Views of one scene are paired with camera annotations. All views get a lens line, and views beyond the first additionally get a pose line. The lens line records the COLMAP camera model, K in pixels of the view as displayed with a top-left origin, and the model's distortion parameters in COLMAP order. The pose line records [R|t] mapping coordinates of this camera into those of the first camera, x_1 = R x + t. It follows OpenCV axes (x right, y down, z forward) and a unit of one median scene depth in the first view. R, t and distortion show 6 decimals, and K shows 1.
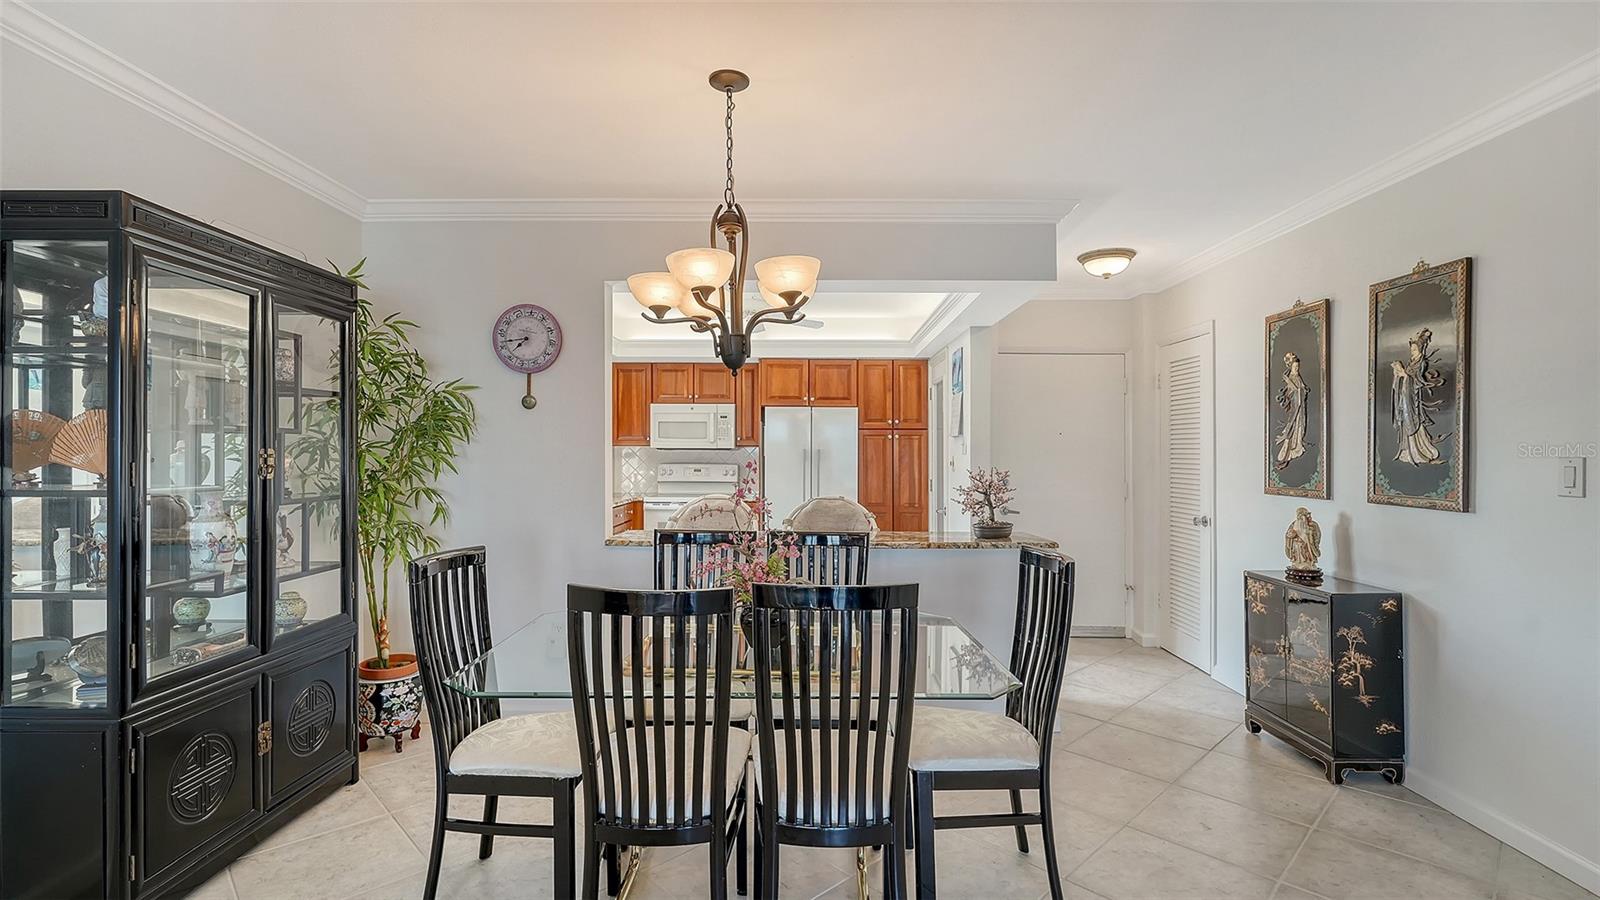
lens RADIAL K [[725.9, 0, 784.8], [0, 725.9, 442.5], [0, 0, 1]] dist [-0.005380, -0.000385]
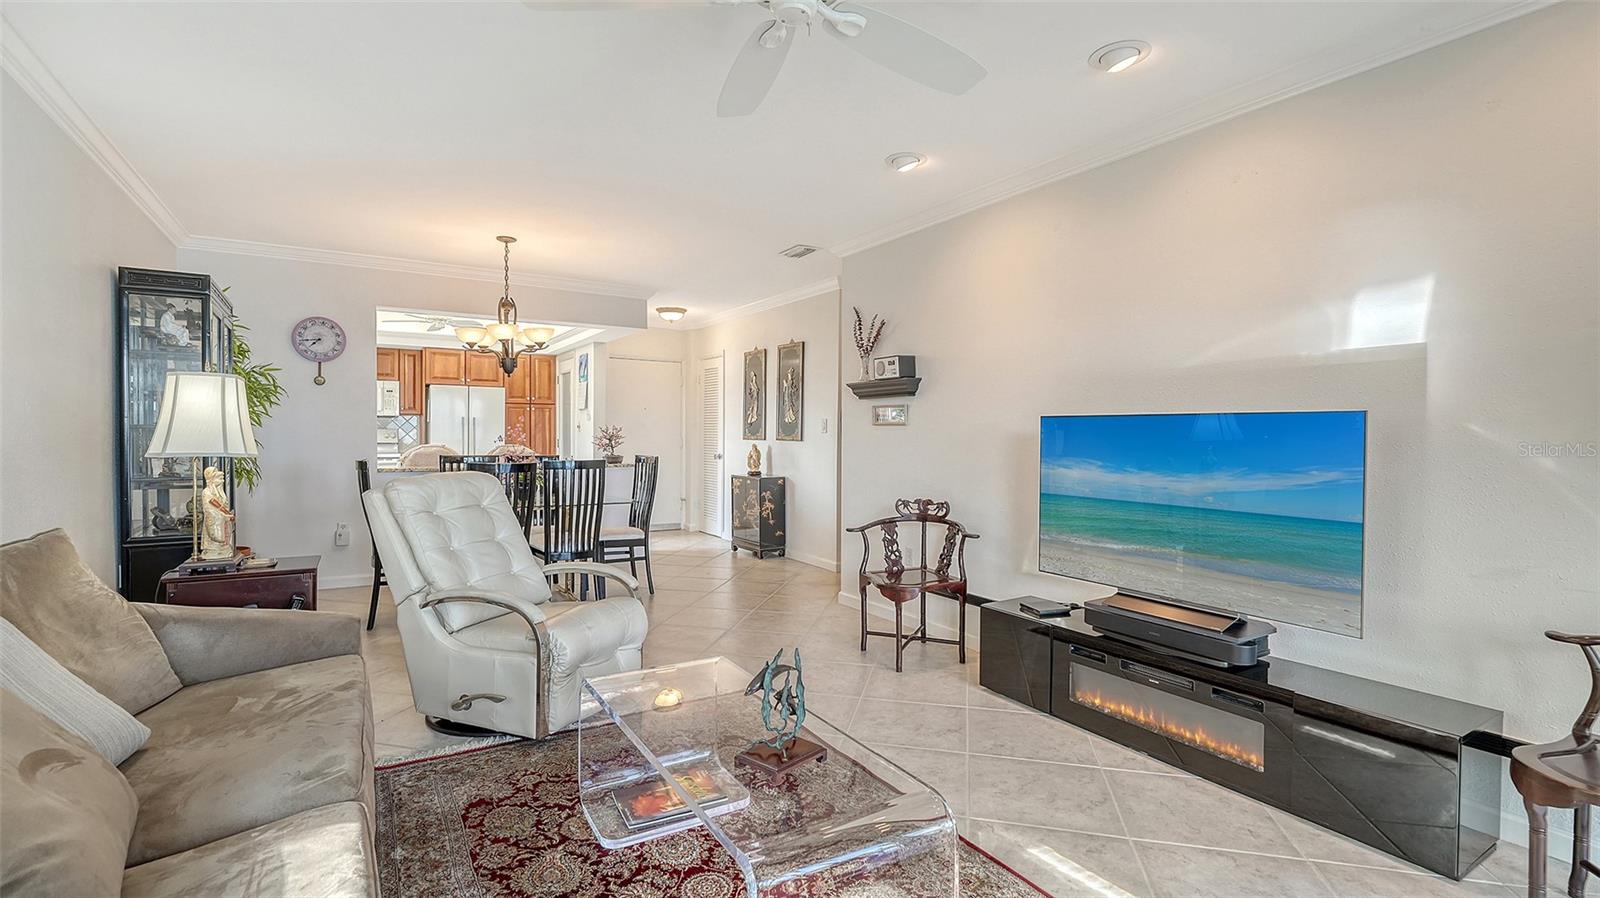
lens RADIAL K [[725.9, 0, 795.4], [0, 725.9, 446.5], [0, 0, 1]] dist [-0.005380, -0.000385]
pose [[0.834313, -0.010632, 0.551189, -0.359049], [-0.009607, 0.999382, 0.033820, 0.021312], [-0.551207, -0.033512, 0.833695, -0.828752]]
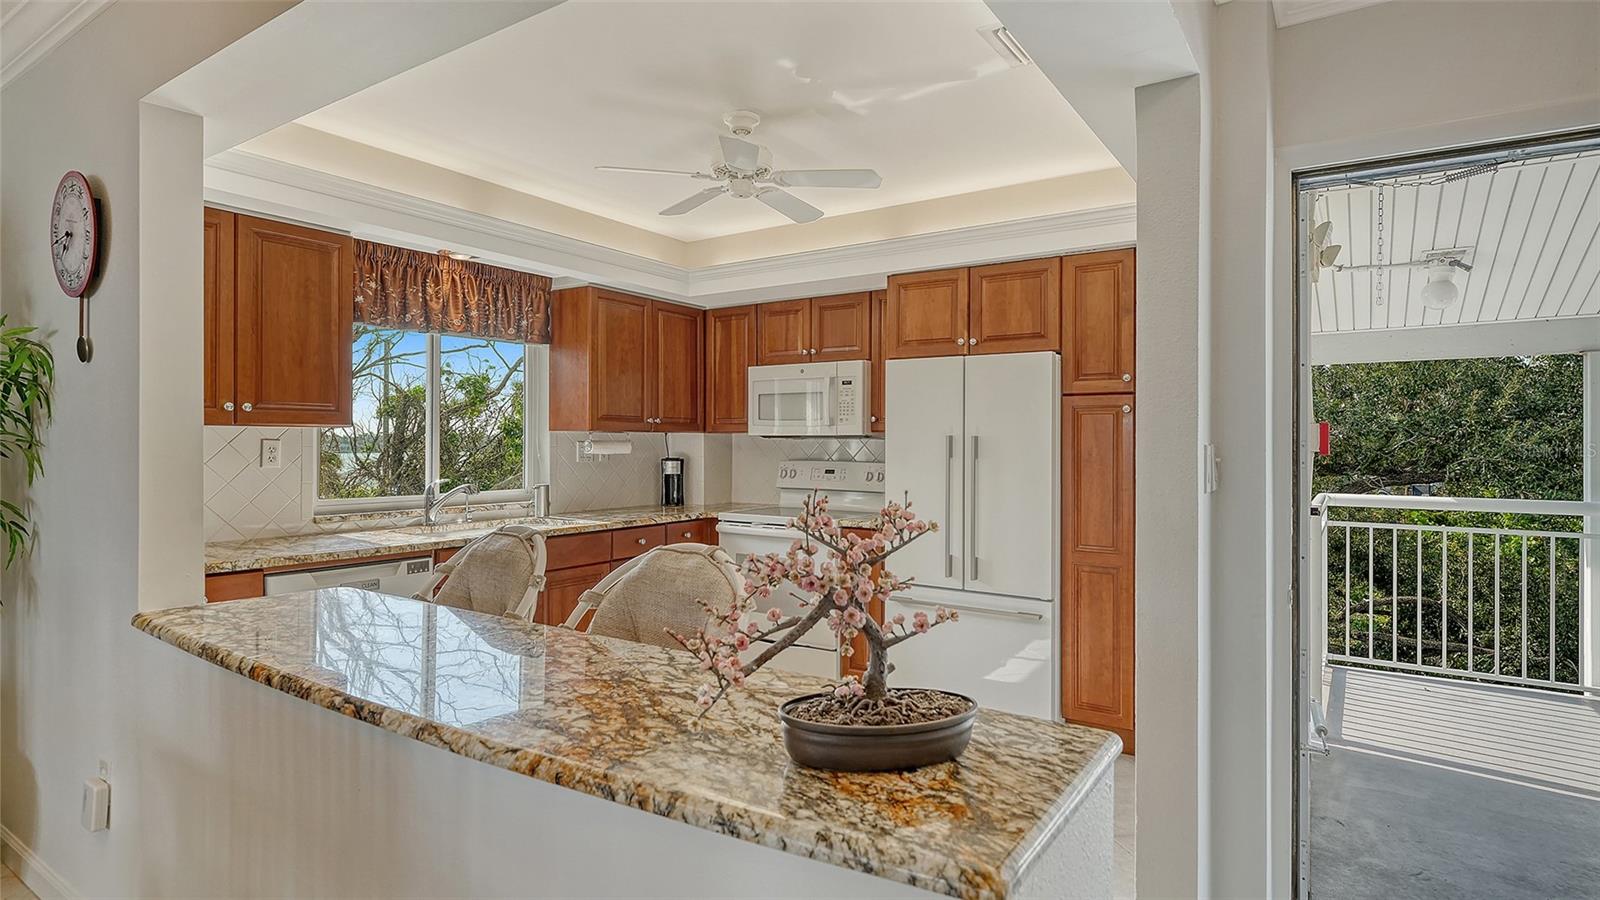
lens RADIAL K [[816.1, 0, 785.3], [0, 816.1, 436.6], [0, 0, 1]] dist [-0.005030, -0.004417]
pose [[0.844960, -0.004611, -0.534810, 0.435655], [0.007058, 0.999972, 0.002531, 0.013855], [0.534783, -0.005913, 0.844969, 0.760639]]
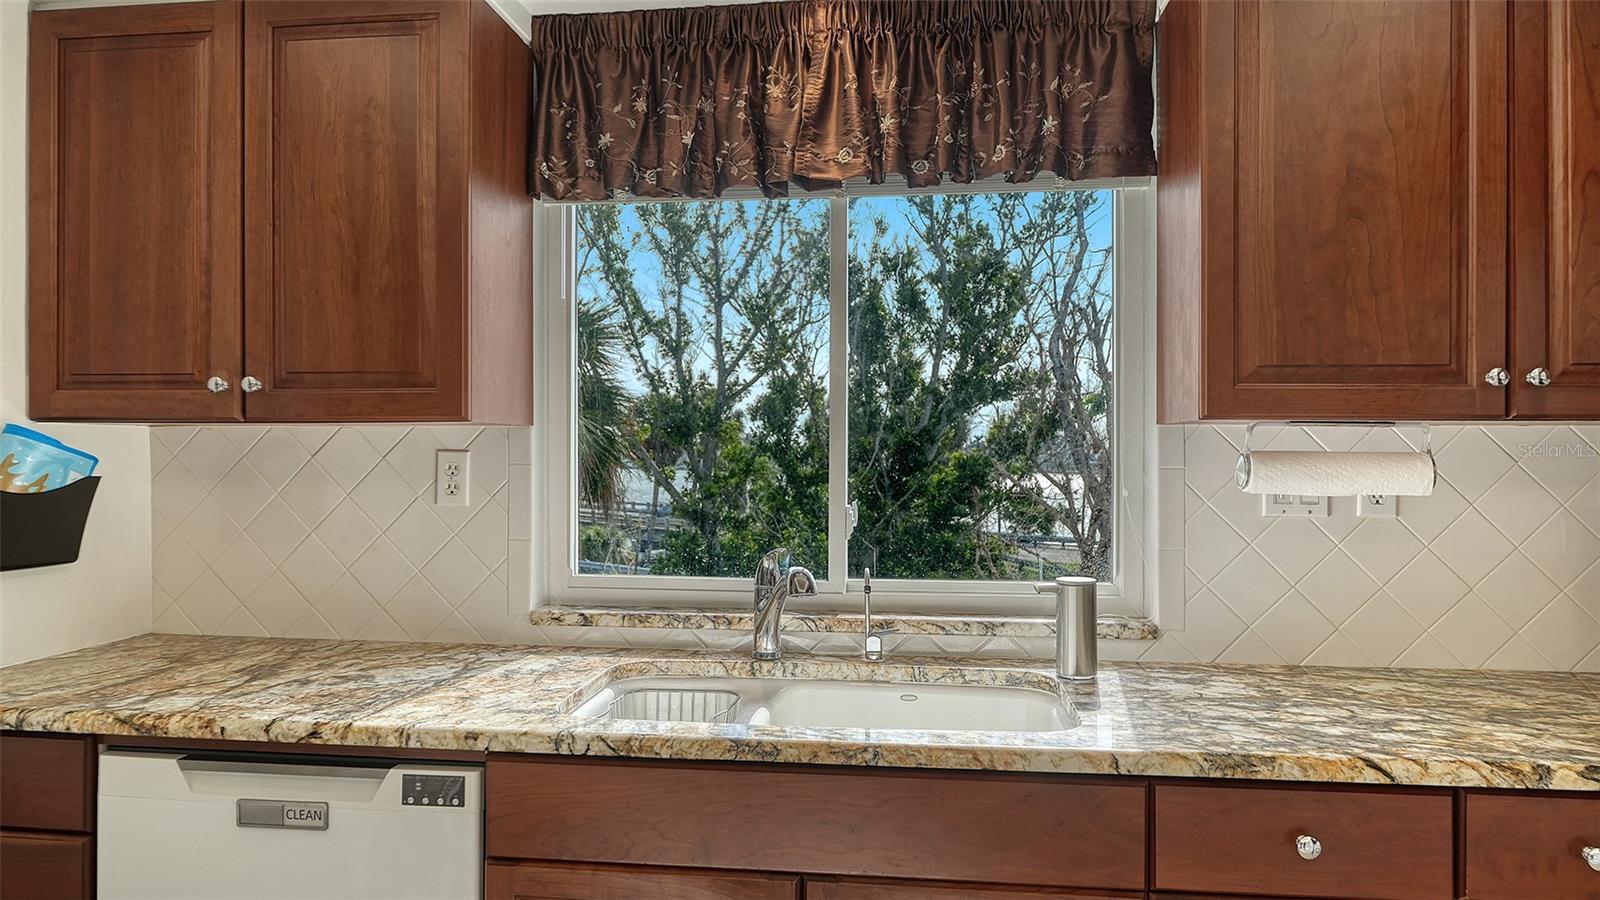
lens RADIAL K [[1056.5, 0, 810.4], [0, 1056.5, 453.6], [0, 0, 1]] dist [-0.007047, -0.002826]
pose [[-0.073782, -0.004429, -0.997265, 0.029899], [0.010897, 0.999927, -0.005247, 0.022517], [0.997215, -0.011254, -0.073729, 1.496681]]
